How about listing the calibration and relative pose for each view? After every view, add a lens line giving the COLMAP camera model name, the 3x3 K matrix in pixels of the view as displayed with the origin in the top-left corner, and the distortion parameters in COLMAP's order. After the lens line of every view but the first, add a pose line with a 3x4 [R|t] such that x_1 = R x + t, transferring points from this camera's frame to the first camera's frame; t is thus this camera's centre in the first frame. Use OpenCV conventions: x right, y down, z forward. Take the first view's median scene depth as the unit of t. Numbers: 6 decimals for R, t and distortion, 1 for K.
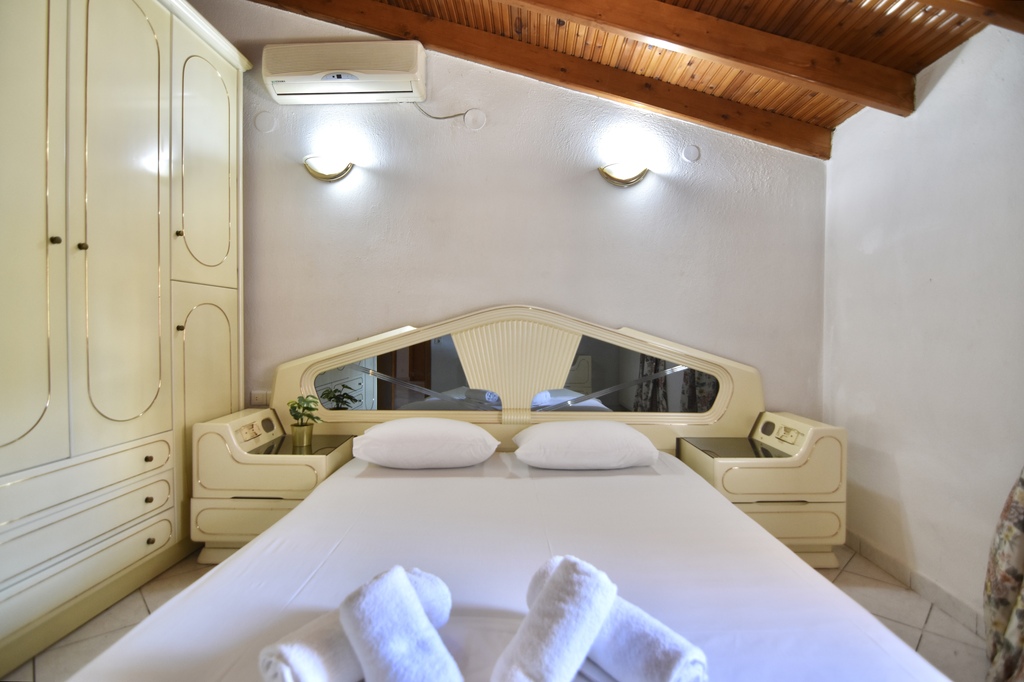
lens RADIAL K [[492.5, 0, 509.8], [0, 492.5, 338.3], [0, 0, 1]] dist [-0.001967, -0.017512]
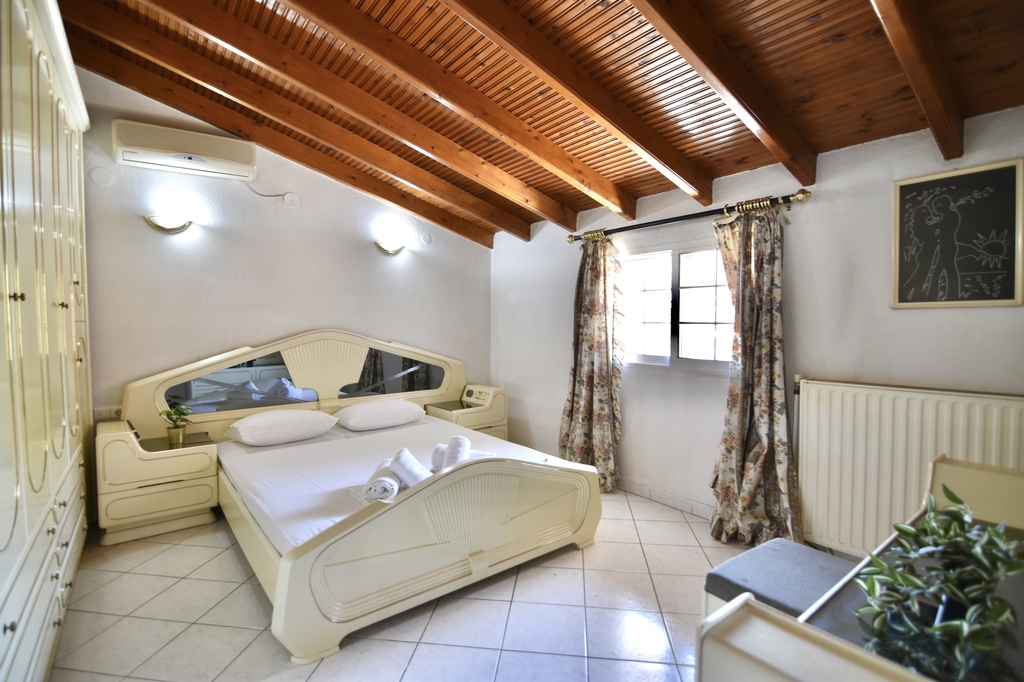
lens RADIAL K [[492.5, 0, 509.8], [0, 492.5, 338.3], [0, 0, 1]] dist [-0.001967, -0.017512]
pose [[0.777282, -0.034772, 0.628191, -0.505299], [0.019430, 0.999322, 0.031272, -0.079026], [-0.628853, -0.012102, 0.777430, -0.528851]]
